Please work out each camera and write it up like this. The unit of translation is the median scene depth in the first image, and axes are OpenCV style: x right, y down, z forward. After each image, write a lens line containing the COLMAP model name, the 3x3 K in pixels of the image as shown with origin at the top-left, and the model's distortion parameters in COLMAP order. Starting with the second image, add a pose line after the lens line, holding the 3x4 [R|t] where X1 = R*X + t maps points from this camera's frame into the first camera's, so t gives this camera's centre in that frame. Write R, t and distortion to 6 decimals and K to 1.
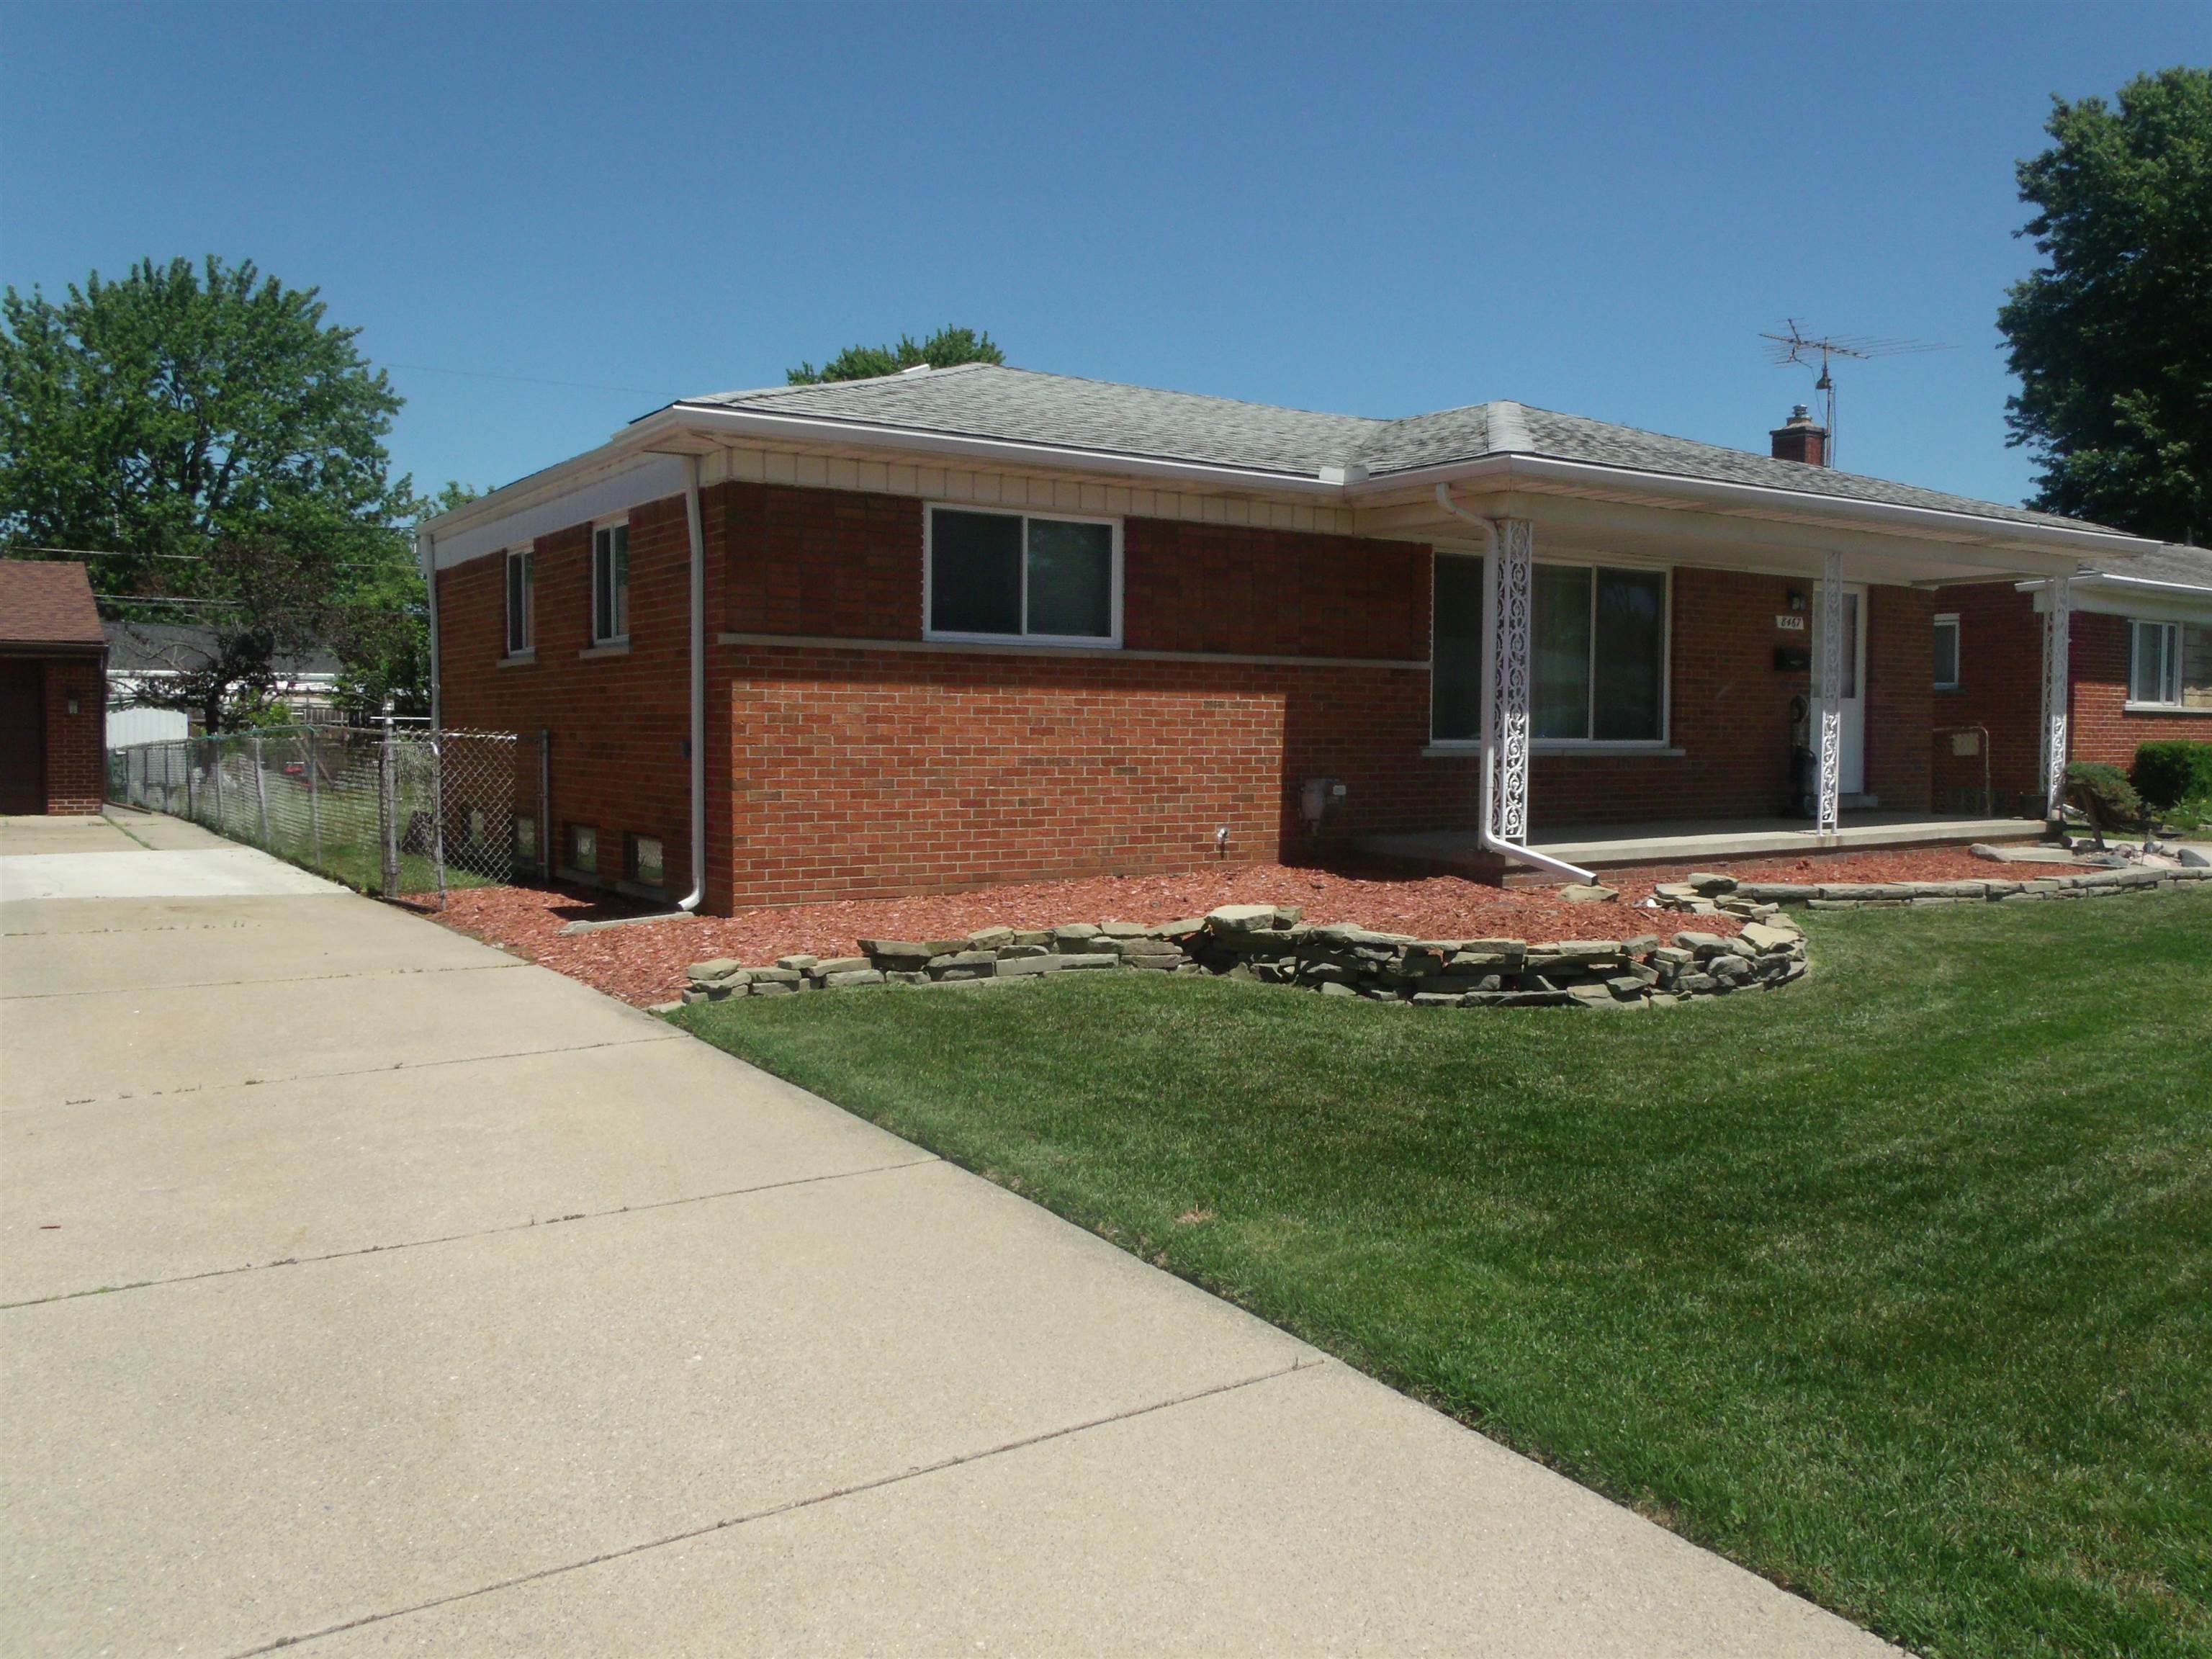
lens RADIAL K [[1781.9, 0, 1192.0], [0, 1781.9, 821.8], [0, 0, 1]] dist [-0.025239, -0.003502]
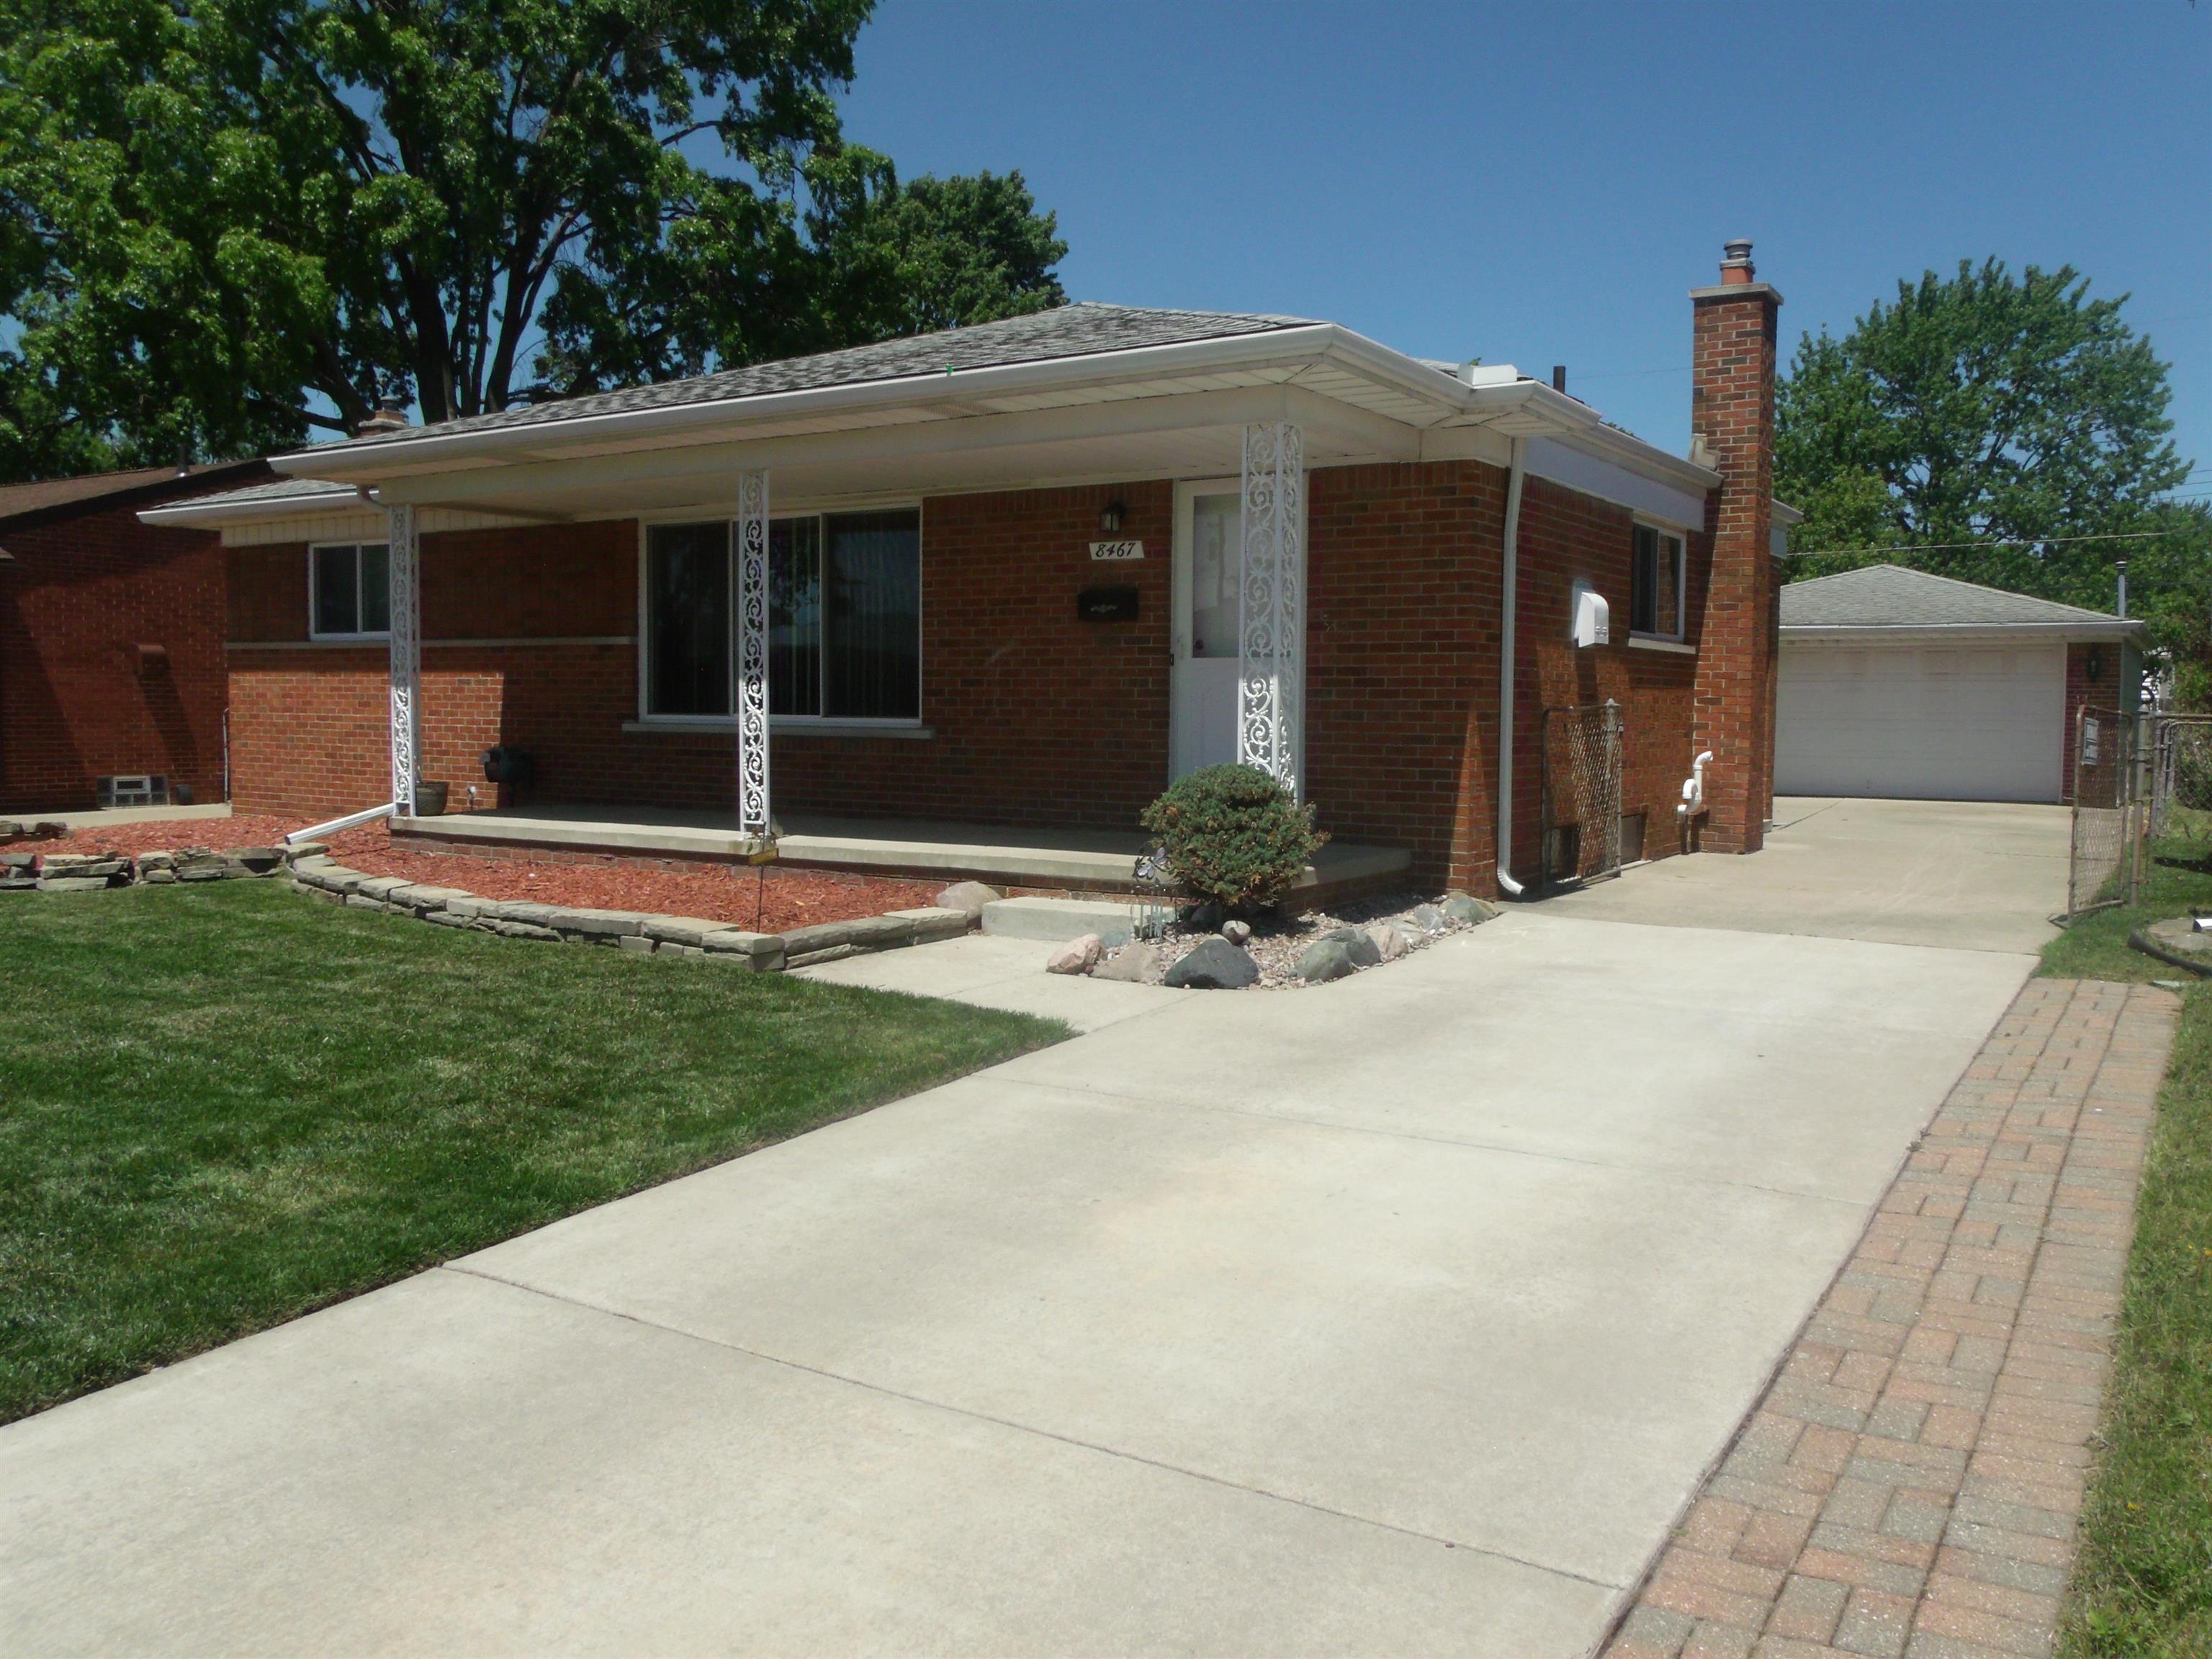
lens RADIAL K [[1781.9, 0, 1129.3], [0, 1781.9, 812.1], [0, 0, 1]] dist [-0.025239, -0.003502]
pose [[0.361537, 0.054174, -0.930782, 1.286838], [-0.057148, 0.997721, 0.035873, -0.047438], [0.930604, 0.040223, 0.363810, 0.991255]]
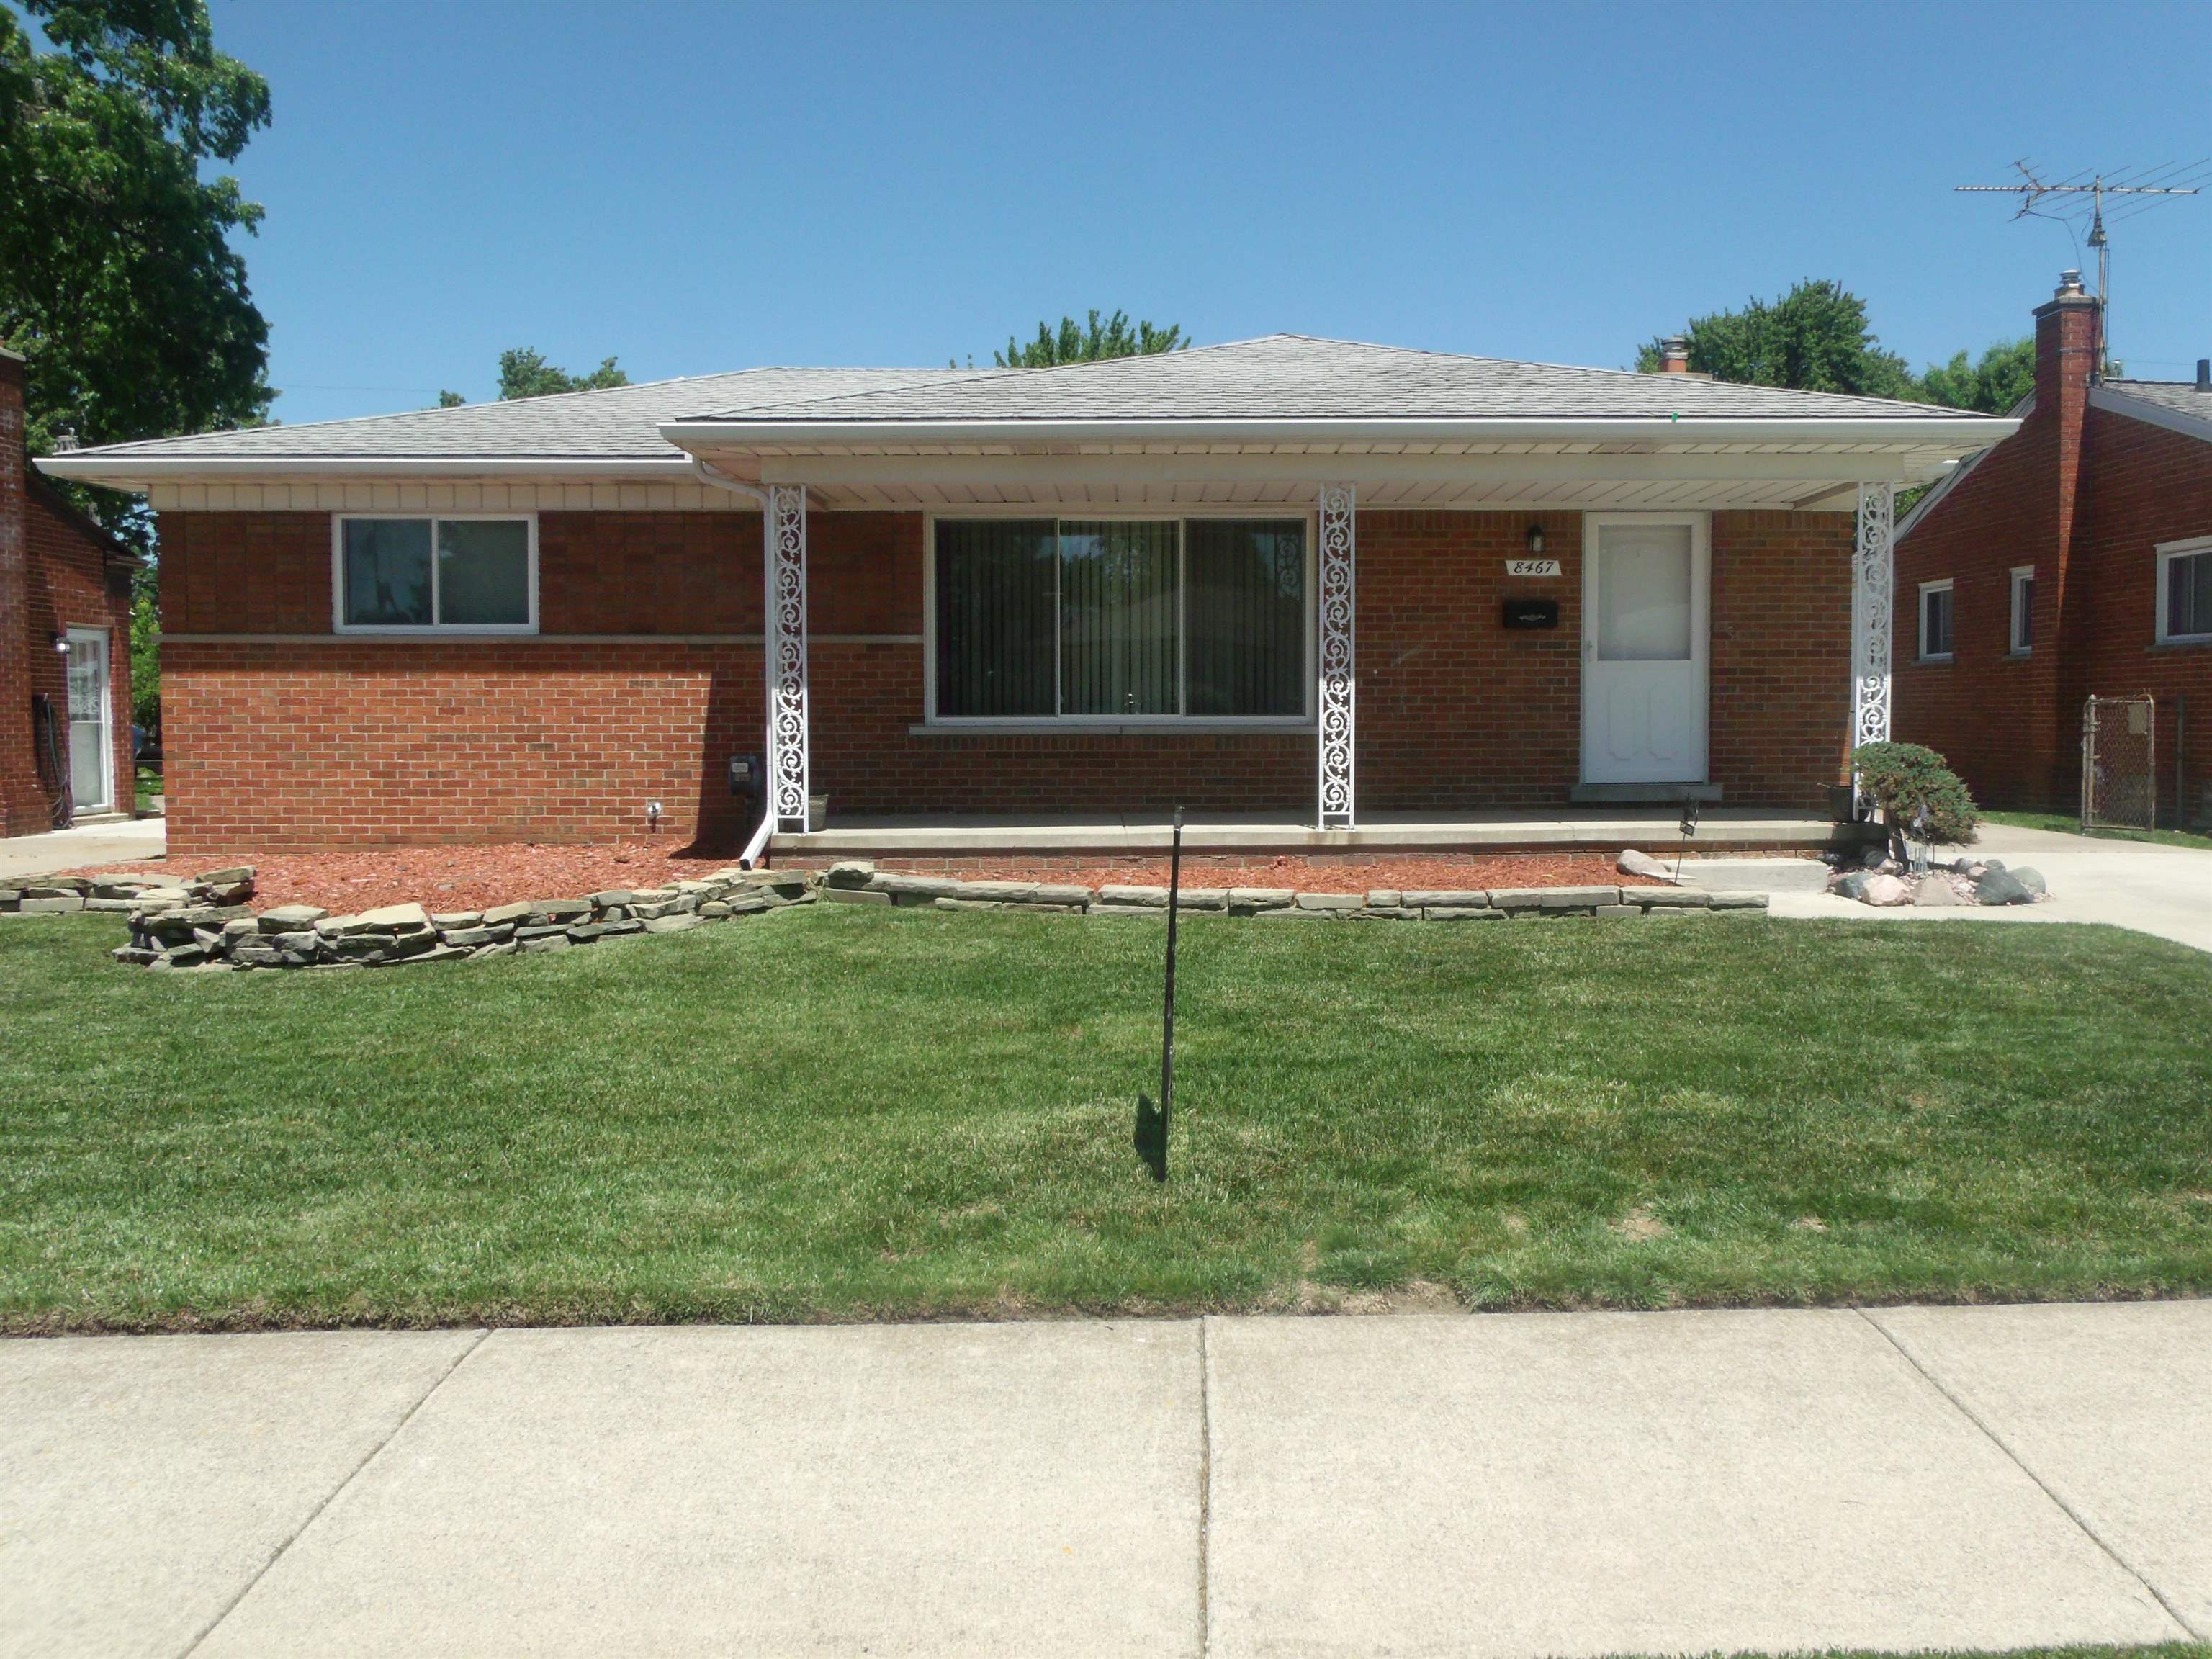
lens RADIAL K [[1781.9, 0, 1161.6], [0, 1781.9, 829.0], [0, 0, 1]] dist [-0.025239, -0.003502]
pose [[0.820035, 0.029875, -0.571533, 0.864137], [-0.023273, 0.999551, 0.018855, -0.007722], [0.571840, -0.002161, 0.820362, 0.322433]]
